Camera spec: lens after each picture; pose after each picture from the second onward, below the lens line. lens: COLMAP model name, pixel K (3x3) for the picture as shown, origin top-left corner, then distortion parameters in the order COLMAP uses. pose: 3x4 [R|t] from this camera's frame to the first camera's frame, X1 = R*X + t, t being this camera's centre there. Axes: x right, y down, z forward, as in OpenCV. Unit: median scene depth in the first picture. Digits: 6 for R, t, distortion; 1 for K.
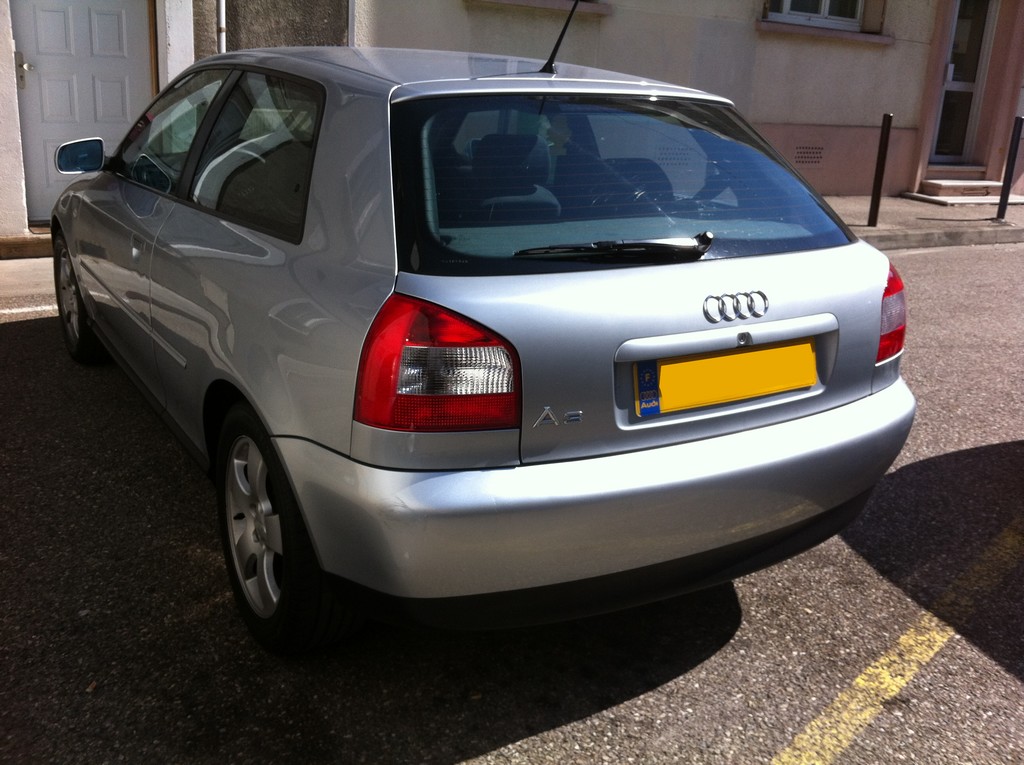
lens RADIAL K [[971.9, 0, 513.1], [0, 971.9, 381.9], [0, 0, 1]] dist [-0.056747, 0.000000]
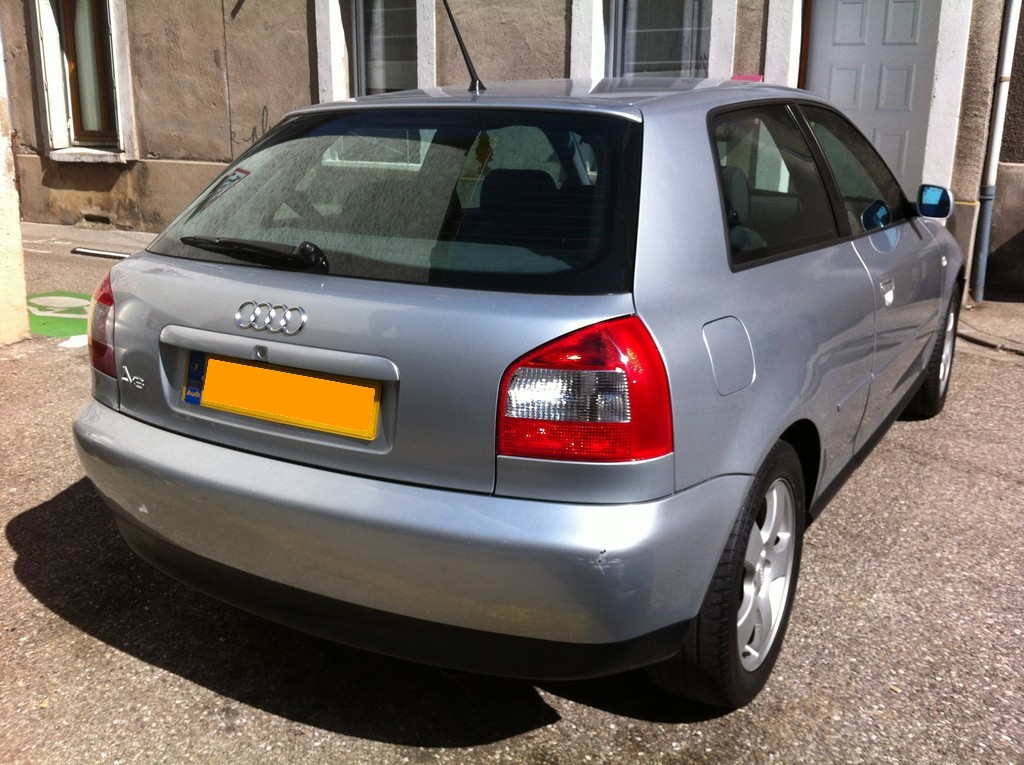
lens RADIAL K [[971.9, 0, 513.3], [0, 971.9, 382.7], [0, 0, 1]] dist [-0.056747, 0.000000]
pose [[0.471275, 0.189709, -0.861342, 1.030415], [-0.250378, 0.965193, 0.075590, -0.131155], [0.845701, 0.180038, 0.502370, 0.669801]]
